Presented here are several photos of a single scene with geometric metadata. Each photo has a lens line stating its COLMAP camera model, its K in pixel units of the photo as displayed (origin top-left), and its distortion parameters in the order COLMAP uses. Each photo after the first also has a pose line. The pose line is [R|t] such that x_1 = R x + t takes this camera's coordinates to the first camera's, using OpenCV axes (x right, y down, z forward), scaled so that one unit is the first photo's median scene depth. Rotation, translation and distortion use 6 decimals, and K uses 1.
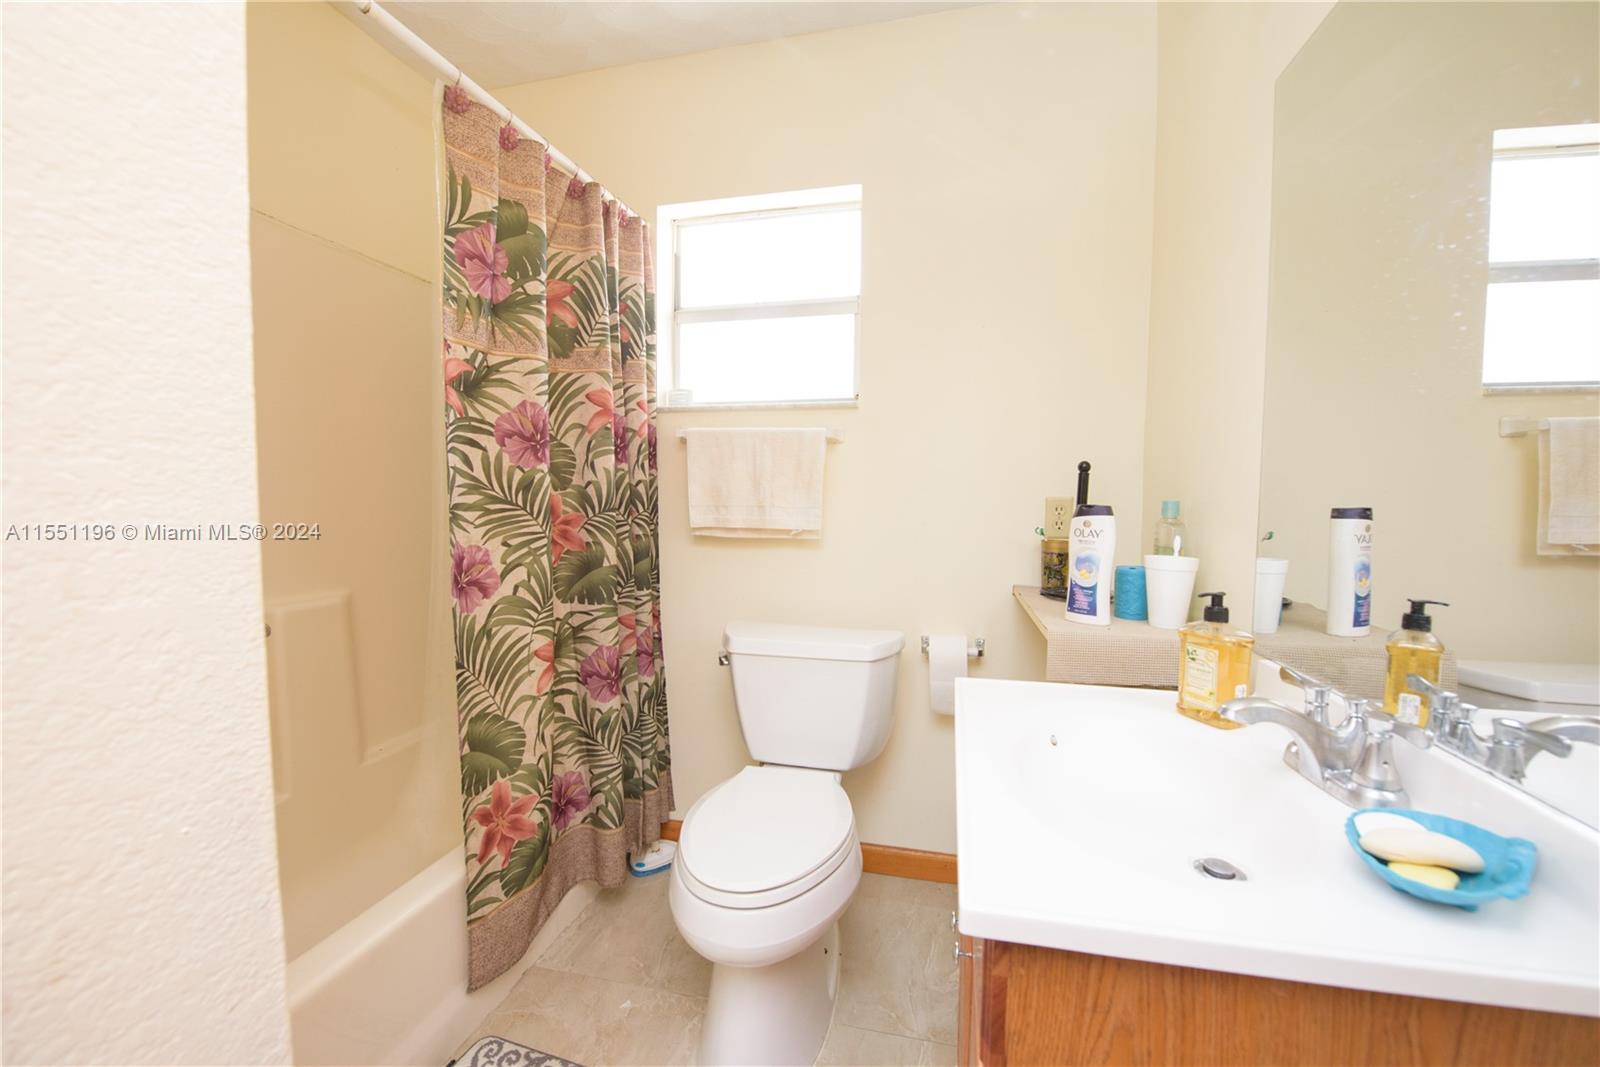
lens RADIAL K [[642.6, 0, 805.9], [0, 642.6, 536.1], [0, 0, 1]] dist [-0.001323, -0.000036]
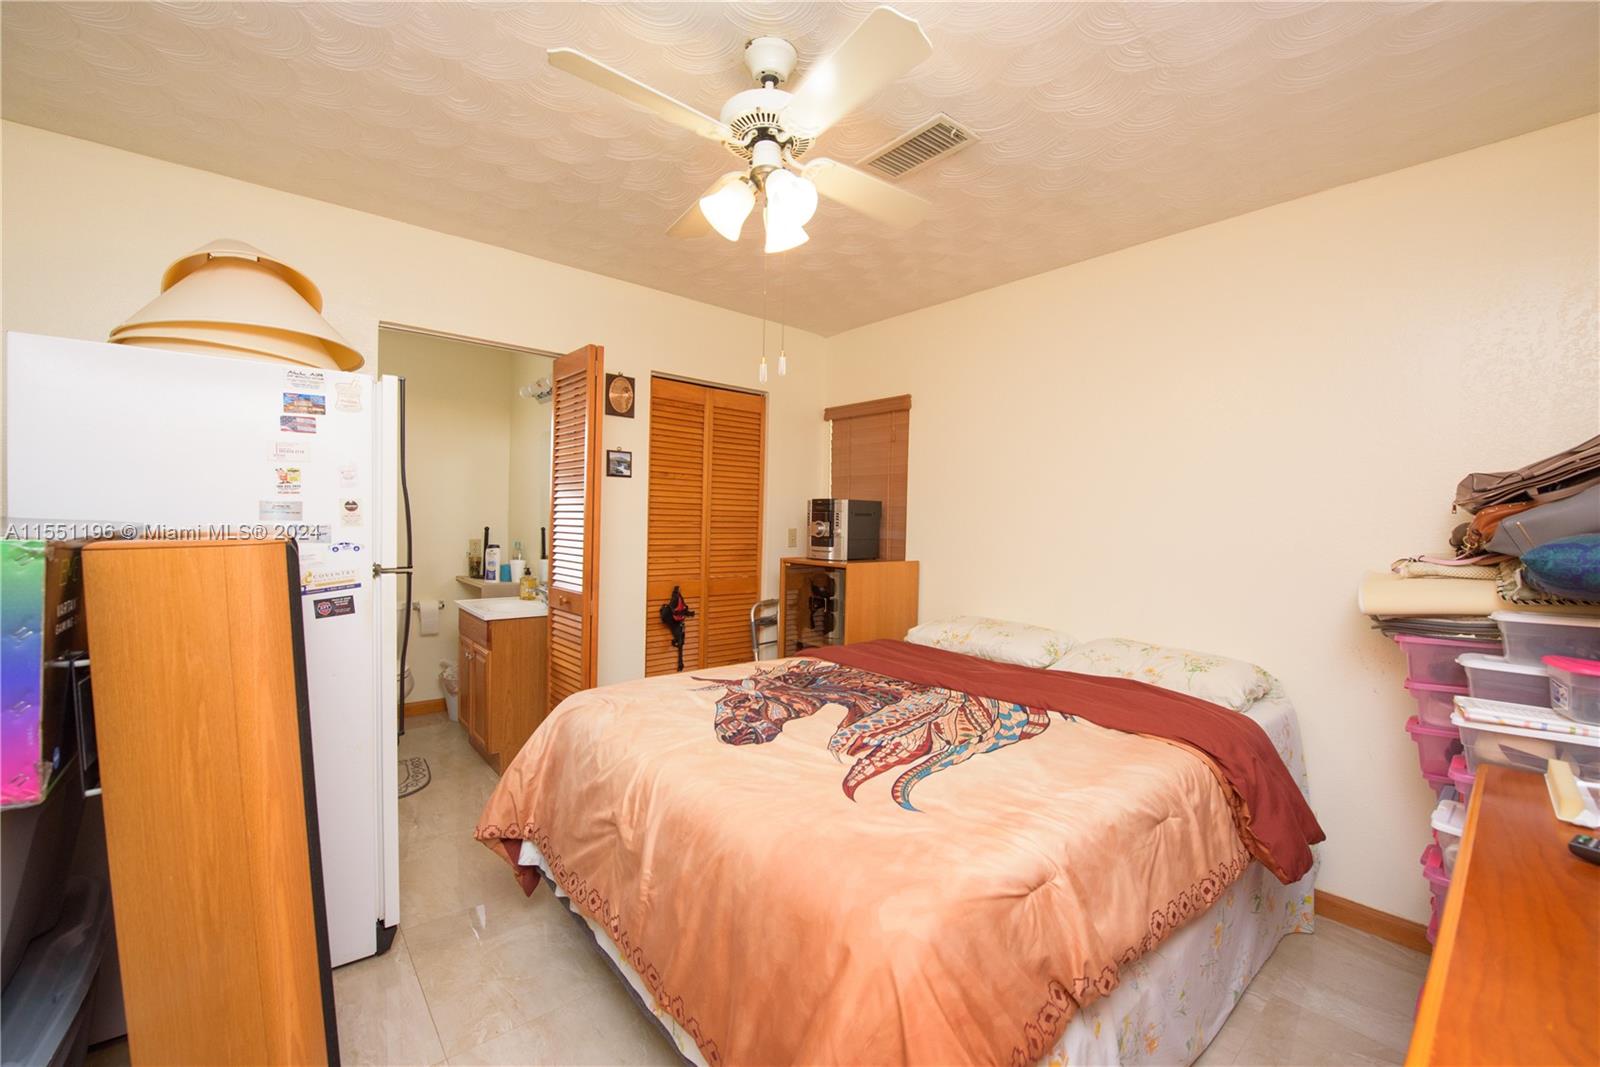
lens RADIAL K [[642.6, 0, 805.9], [0, 642.6, 536.1], [0, 0, 1]] dist [-0.001323, -0.000036]
pose [[0.597951, -0.004106, 0.801522, -1.096074], [0.026780, 0.999531, -0.014858, -0.002841], [-0.801085, 0.030349, 0.597780, -1.989122]]
